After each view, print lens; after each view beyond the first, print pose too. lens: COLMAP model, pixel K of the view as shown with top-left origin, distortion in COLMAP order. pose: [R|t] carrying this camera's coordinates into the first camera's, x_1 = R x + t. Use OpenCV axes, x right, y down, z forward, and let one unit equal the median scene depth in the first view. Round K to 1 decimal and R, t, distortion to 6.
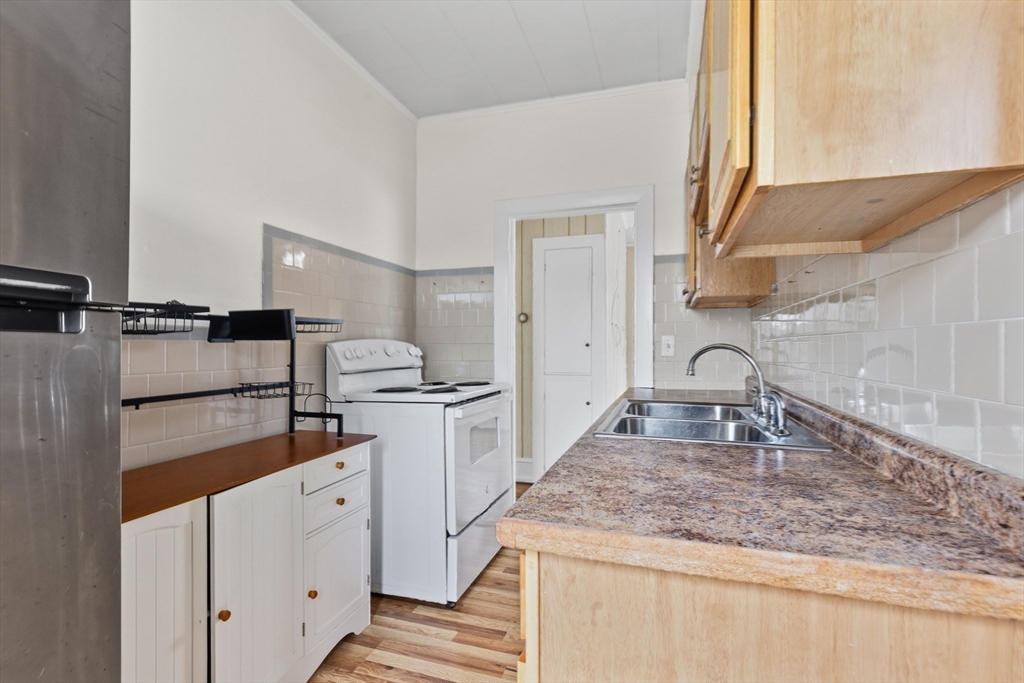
lens RADIAL K [[466.5, 0, 521.0], [0, 466.5, 338.7], [0, 0, 1]] dist [0.011106, -0.001194]
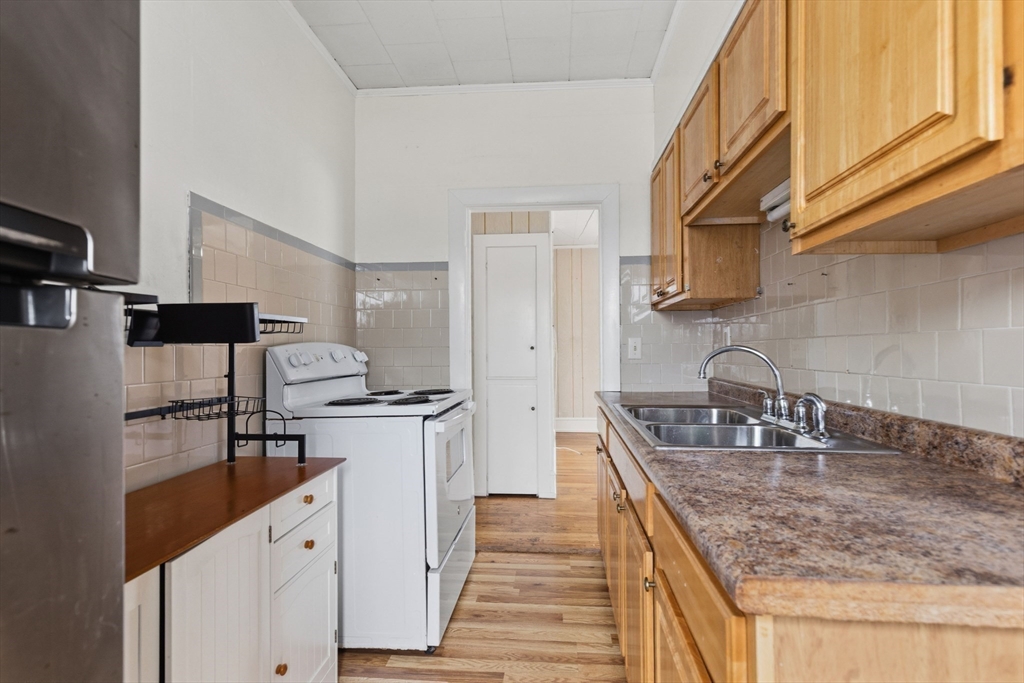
lens RADIAL K [[466.5, 0, 508.4], [0, 466.5, 340.6], [0, 0, 1]] dist [0.011106, -0.001194]
pose [[0.974011, -0.001210, 0.226496, -0.226457], [0.002081, 0.999991, -0.003604, 0.002697], [-0.226489, 0.003981, 0.974005, 0.136492]]
